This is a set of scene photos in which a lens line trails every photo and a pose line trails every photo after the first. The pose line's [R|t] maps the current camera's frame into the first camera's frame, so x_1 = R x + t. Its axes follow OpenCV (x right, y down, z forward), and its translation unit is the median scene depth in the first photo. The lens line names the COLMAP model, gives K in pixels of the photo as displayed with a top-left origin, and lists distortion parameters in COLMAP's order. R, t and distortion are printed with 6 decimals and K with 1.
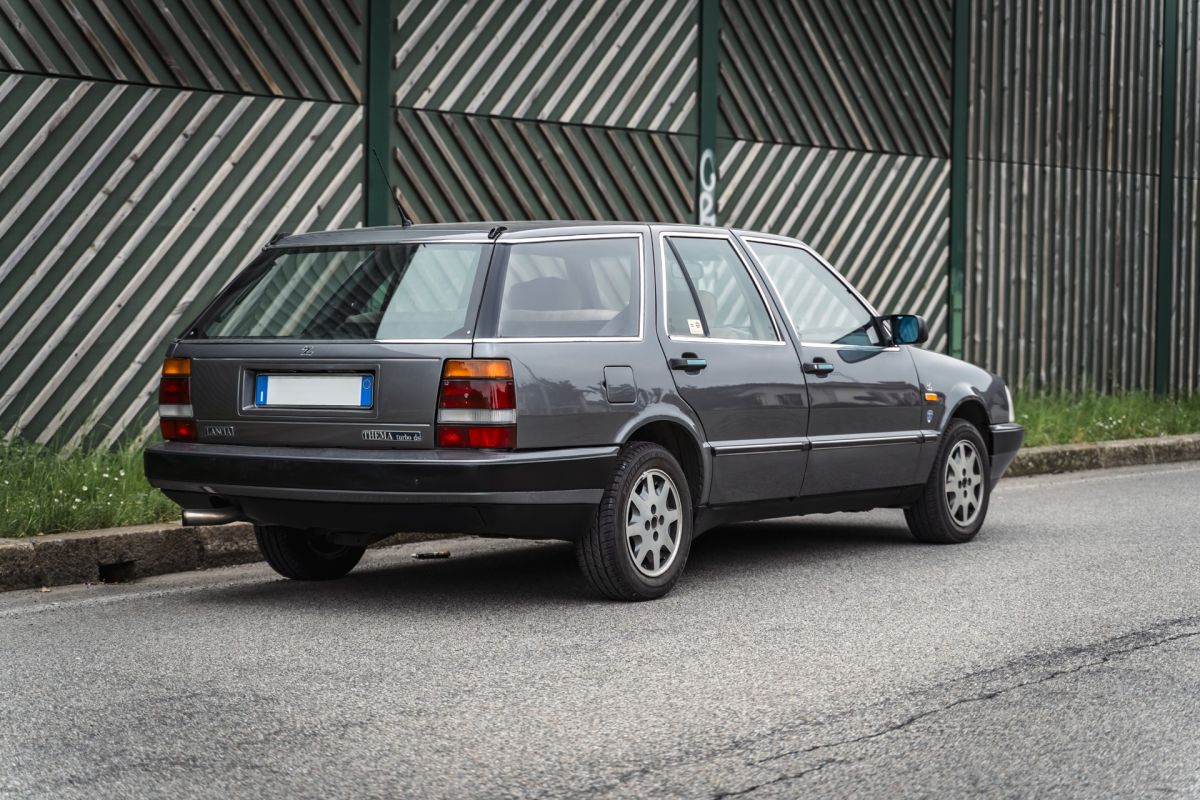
lens RADIAL K [[2507.8, 0, 600.0], [0, 2507.8, 400.0], [0, 0, 1]] dist [0.012705, -0.169953]
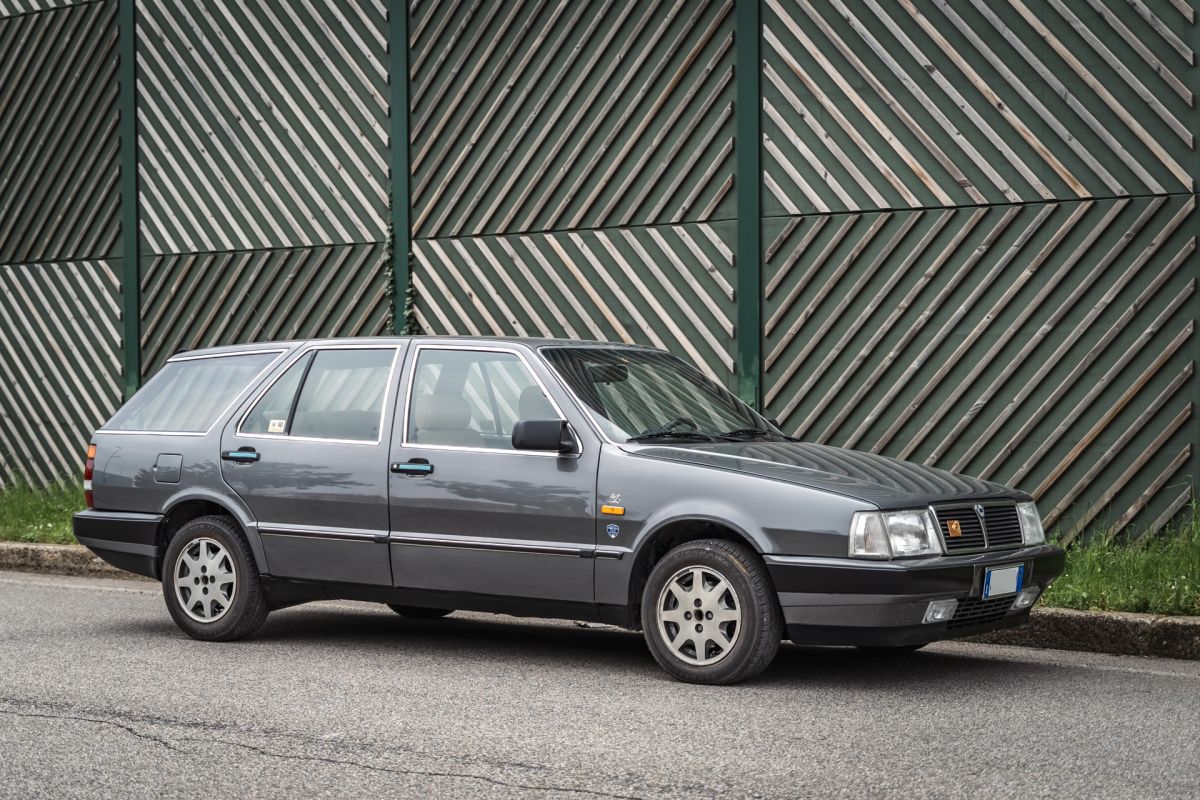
lens RADIAL K [[2372.1, 0, 600.0], [0, 2372.1, 400.0], [0, 0, 1]] dist [-0.002379, -0.027880]
pose [[-0.040291, 0.000750, -0.999188, 0.969949], [-0.038935, 0.999239, 0.002320, -0.041993], [0.998429, 0.038997, -0.040232, 0.999919]]
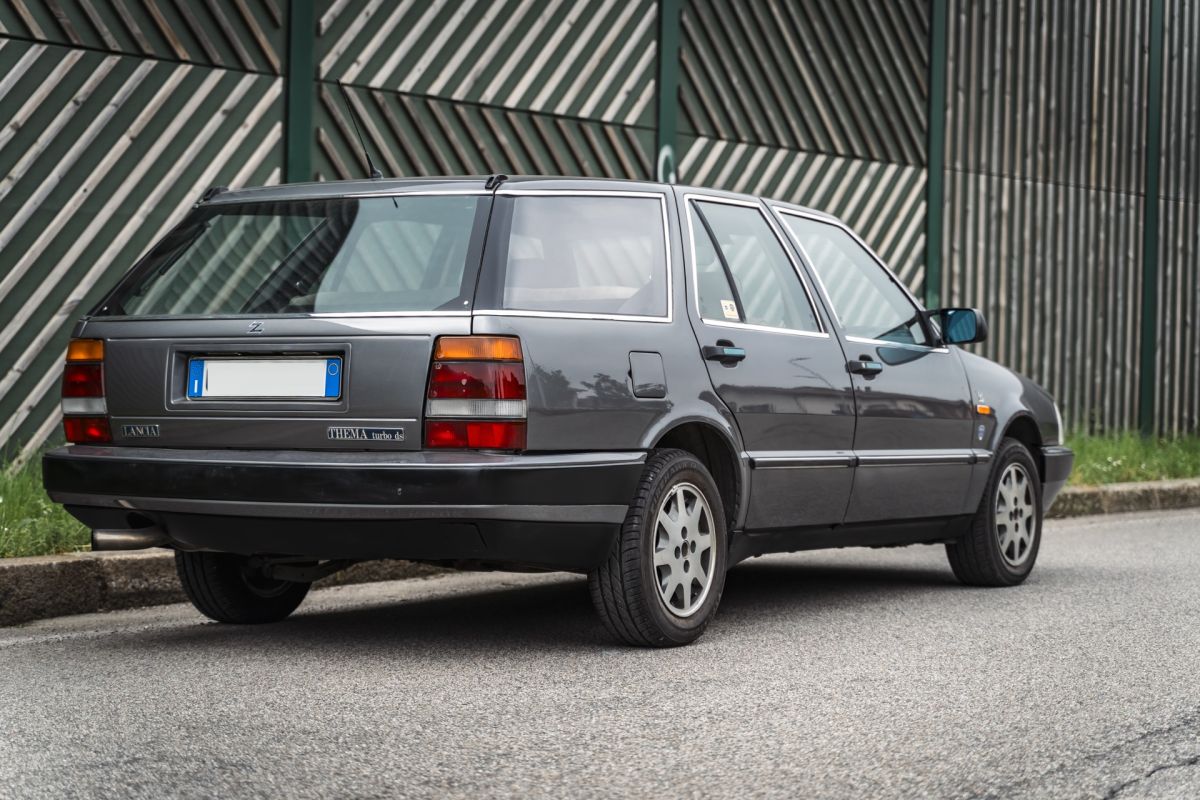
lens RADIAL K [[2615.3, 0, 600.0], [0, 2615.3, 400.0], [0, 0, 1]] dist [0.000086, -0.078832]
pose [[0.998575, 0.007179, 0.052887, -0.040208], [-0.005784, 0.999632, -0.026488, 0.018868], [-0.053058, 0.026144, 0.998249, 0.133413]]
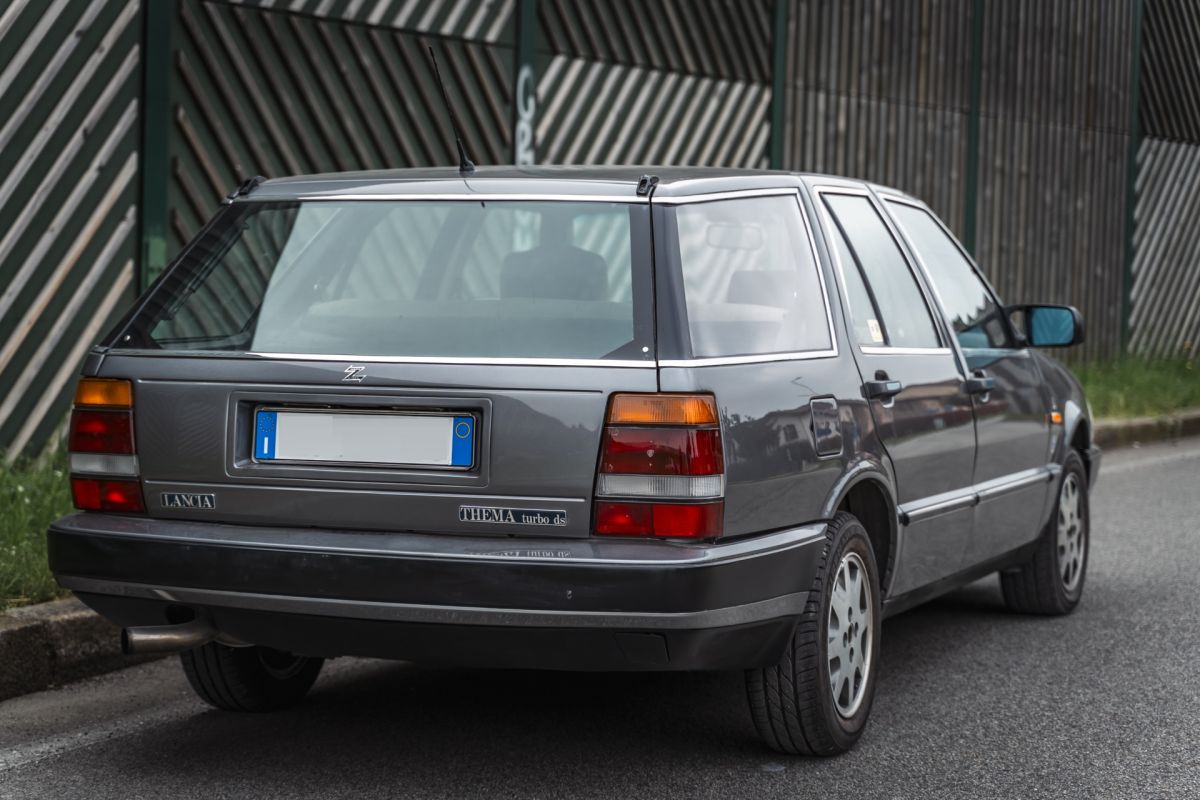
lens RADIAL K [[2652.8, 0, 600.0], [0, 2652.8, 400.0], [0, 0, 1]] dist [-0.032565, 0.083507]
pose [[0.978919, 0.002204, 0.204238, -0.147300], [-0.007009, 0.999715, 0.022808, -0.021987], [-0.204130, -0.023758, 0.978656, 0.273164]]
